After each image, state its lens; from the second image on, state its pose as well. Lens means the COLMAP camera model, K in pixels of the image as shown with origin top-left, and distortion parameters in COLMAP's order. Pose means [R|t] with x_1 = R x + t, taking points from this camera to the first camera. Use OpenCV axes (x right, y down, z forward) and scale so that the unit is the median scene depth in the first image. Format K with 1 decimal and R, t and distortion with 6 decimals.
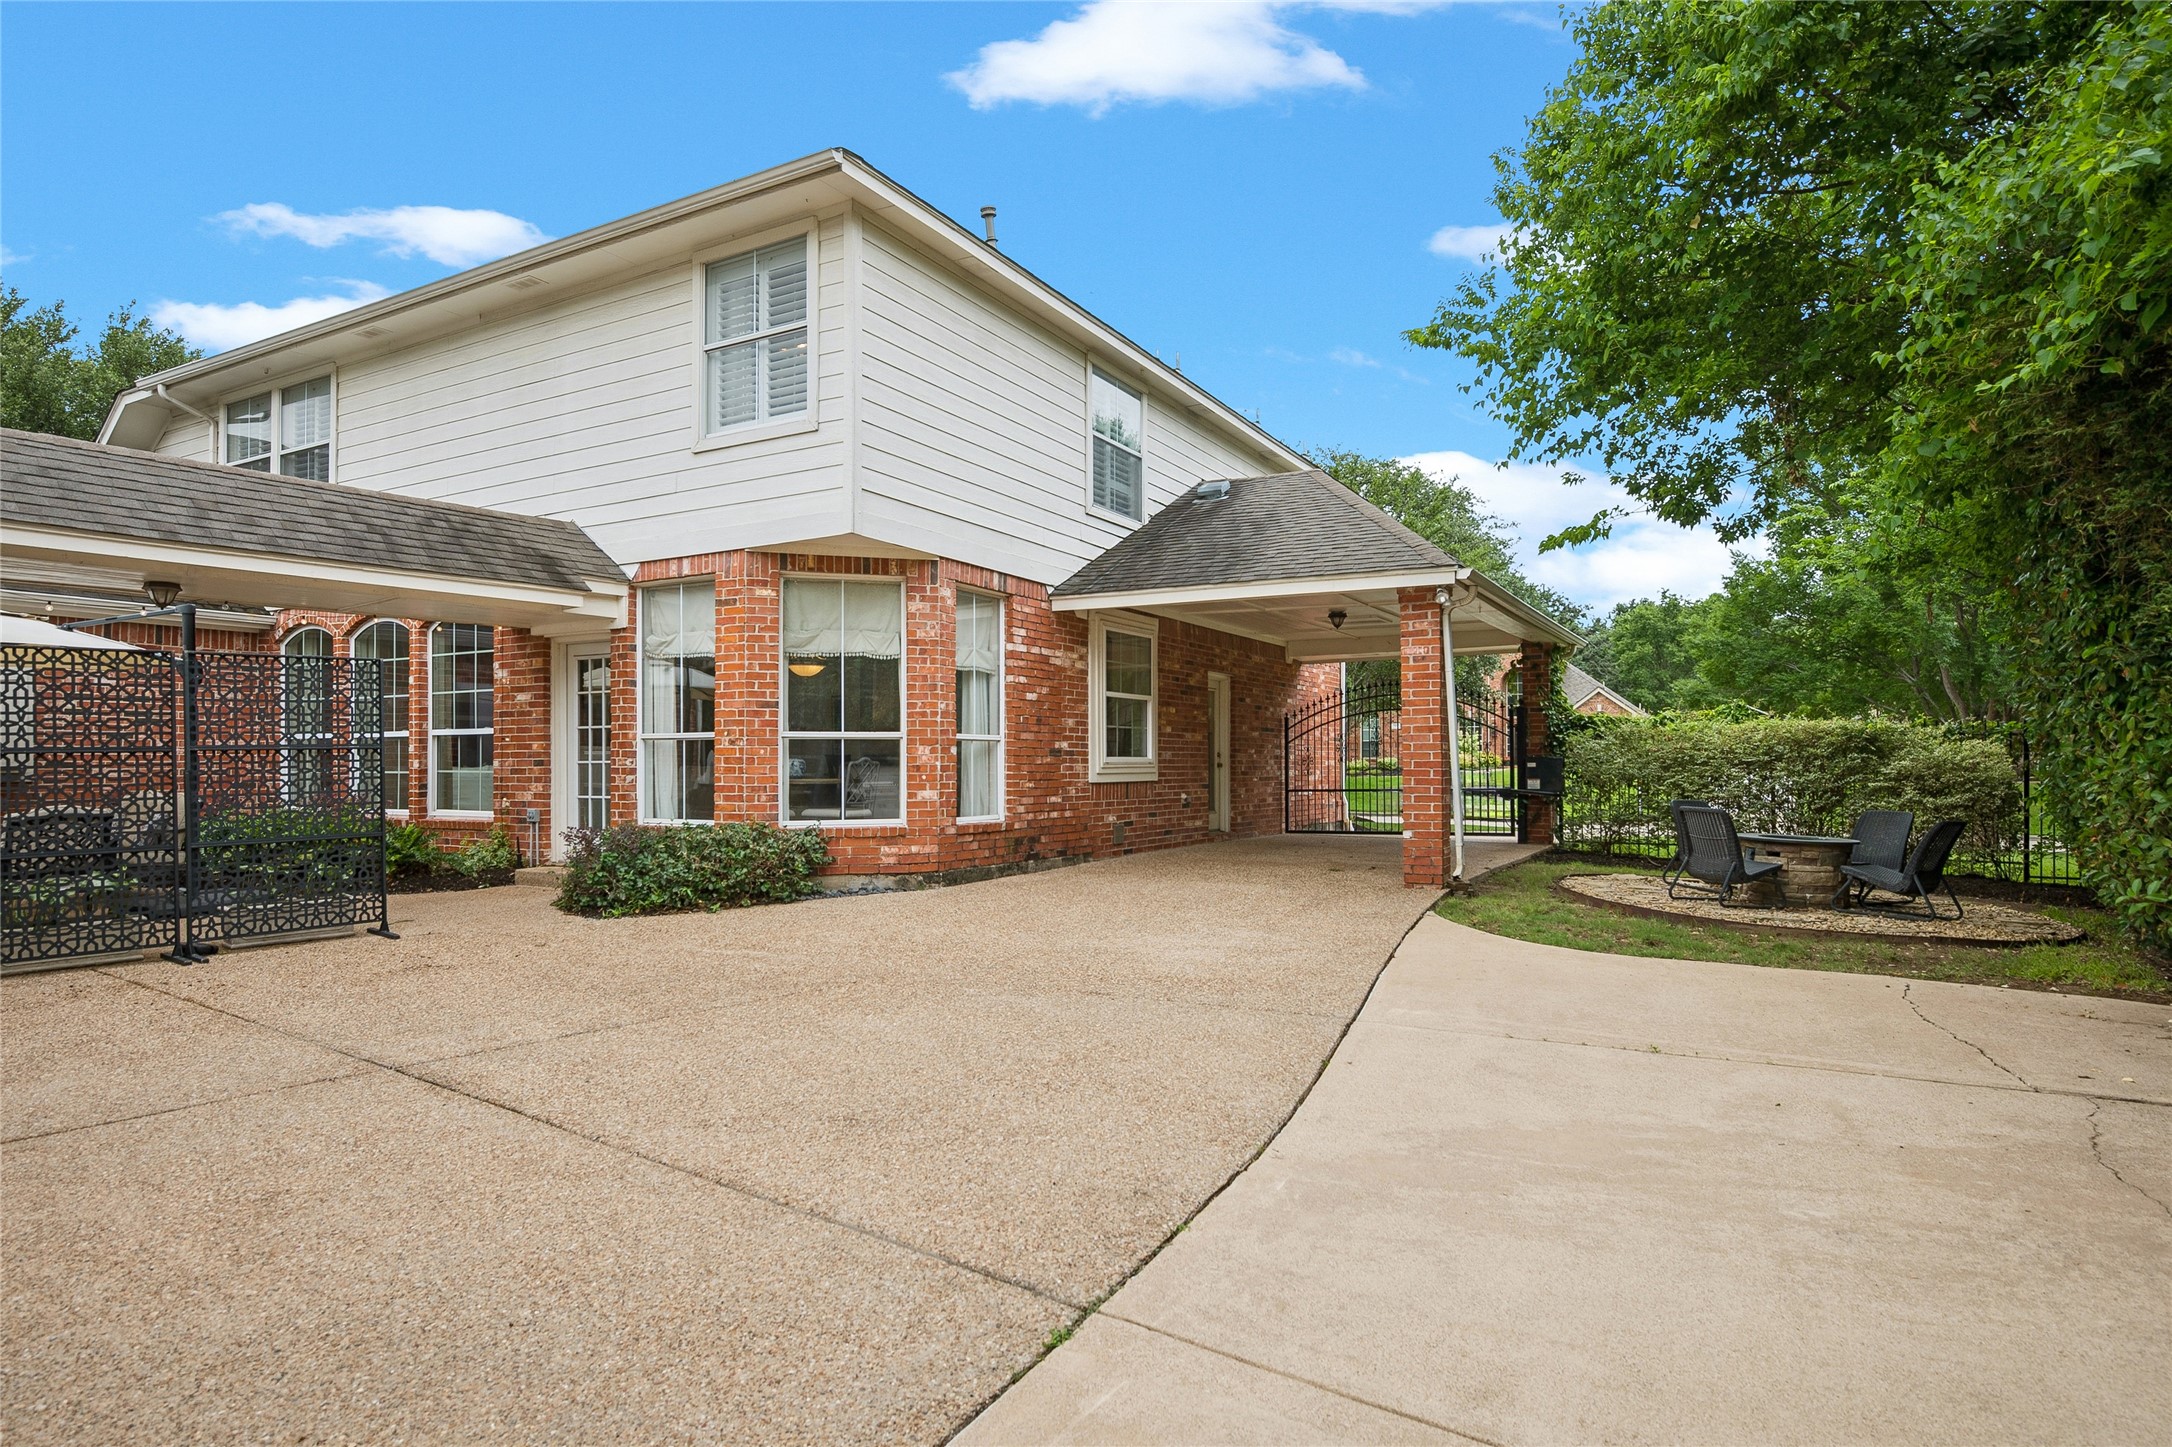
lens RADIAL K [[1194.8, 0, 1039.3], [0, 1194.8, 762.4], [0, 0, 1]] dist [0.003120, -0.001192]
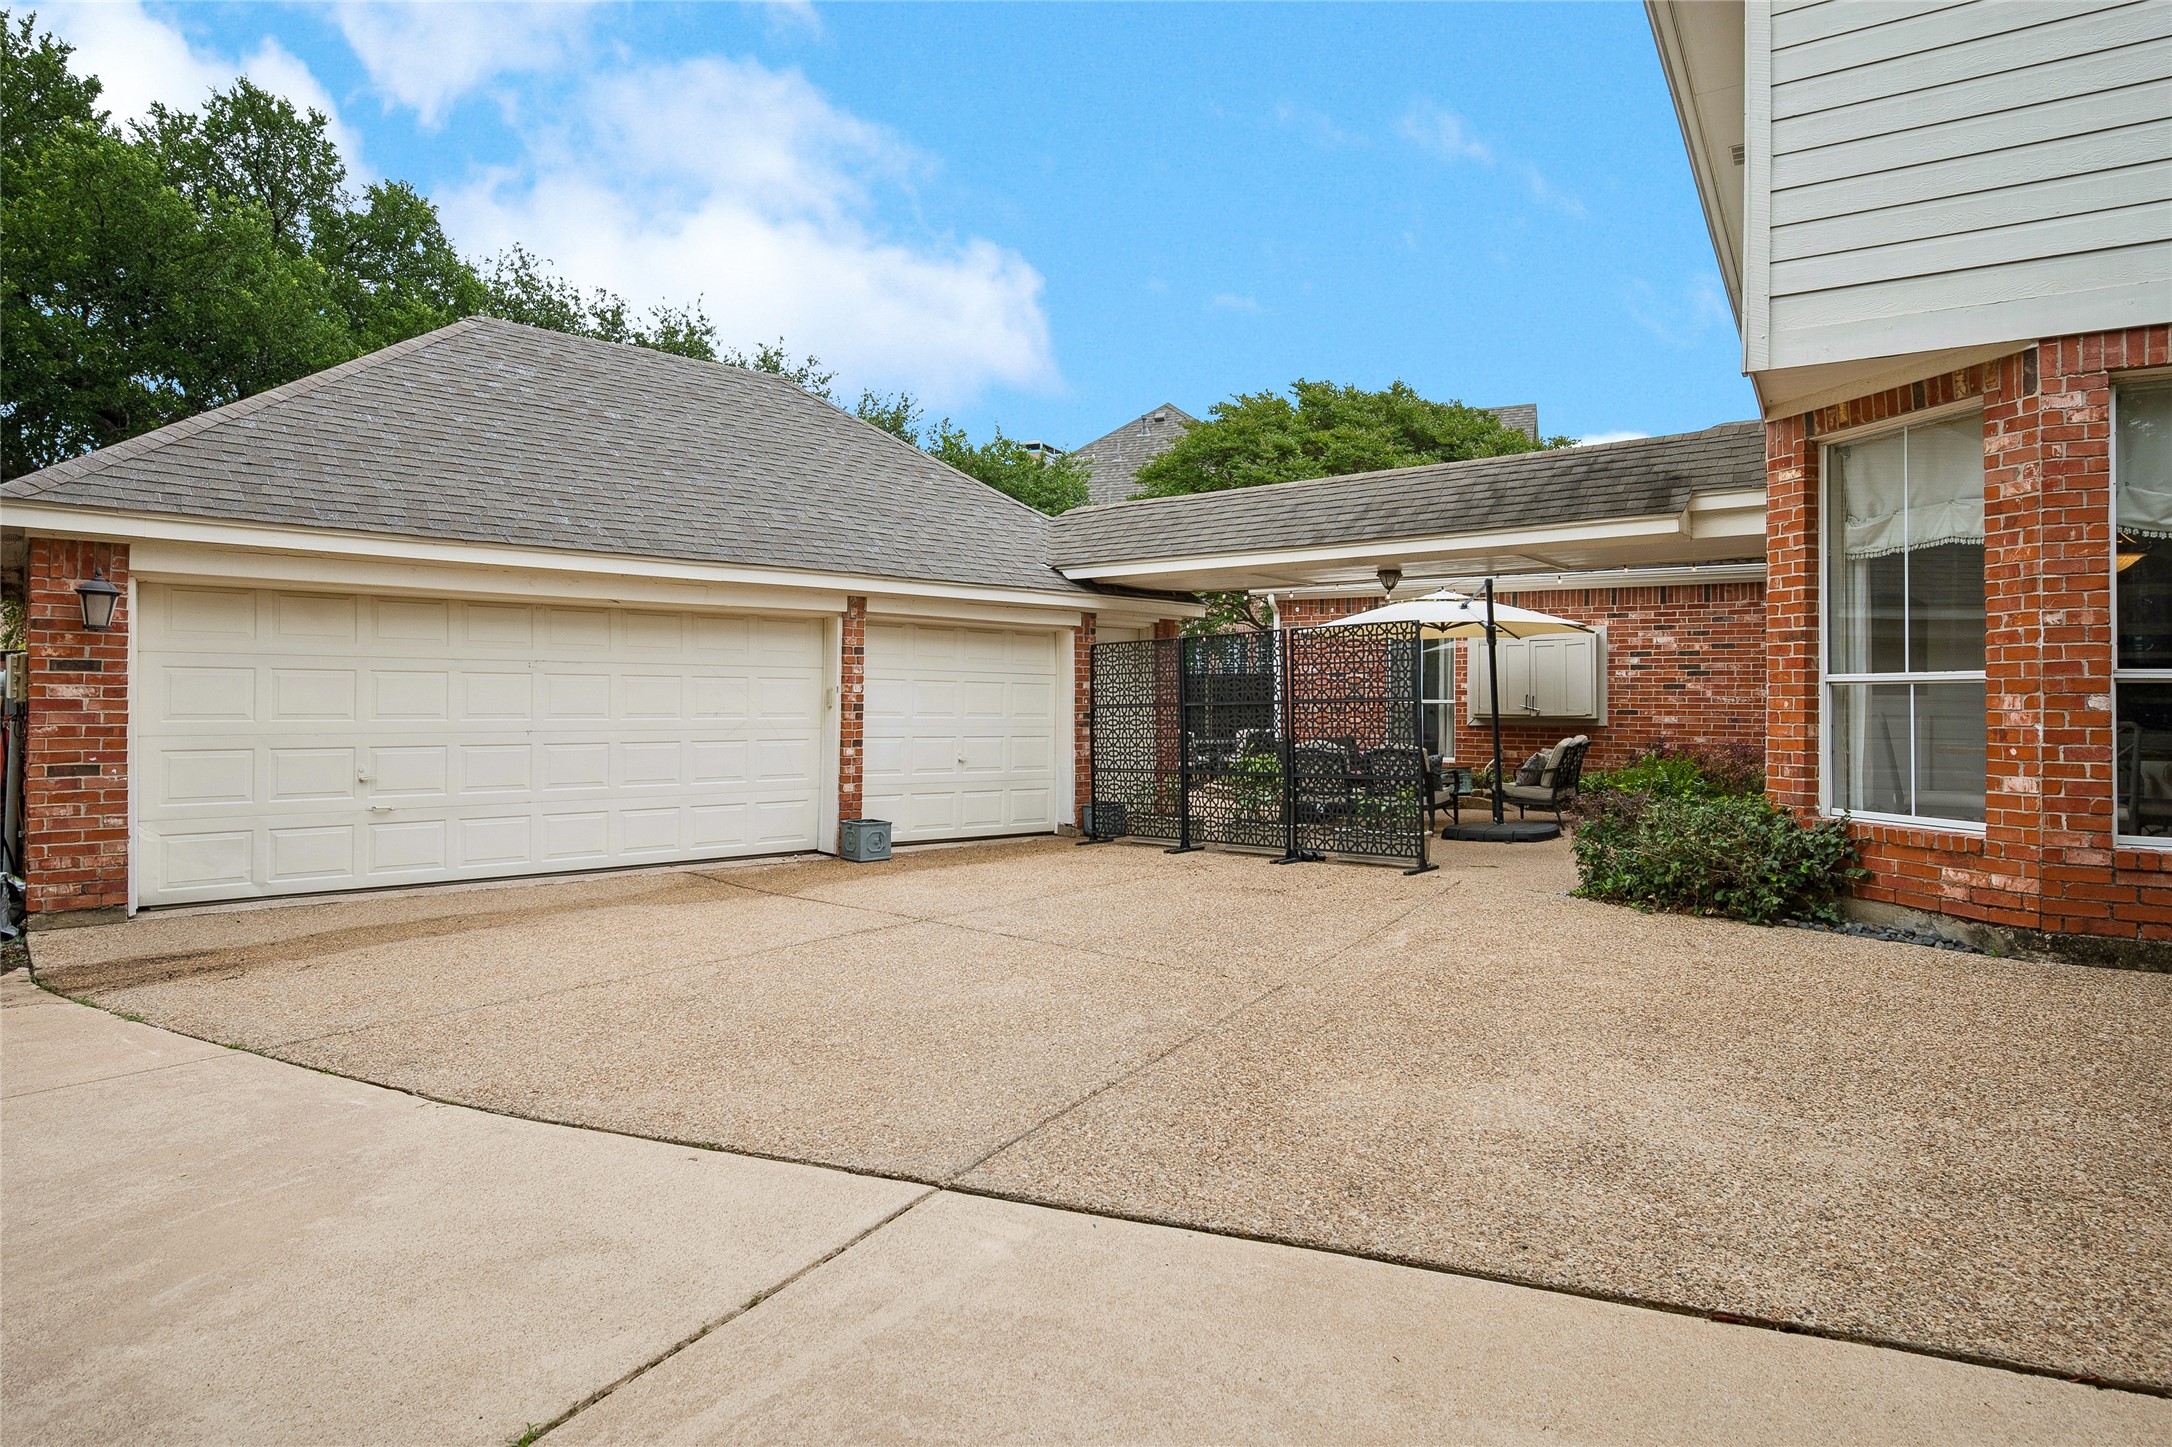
lens RADIAL K [[1194.8, 0, 1092.4], [0, 1194.8, 685.6], [0, 0, 1]] dist [0.003120, -0.001192]
pose [[-0.011461, -0.011343, -0.999870, 0.455893], [-0.004248, 0.999927, -0.011295, -0.009915], [0.999925, 0.004118, -0.011508, 0.586523]]
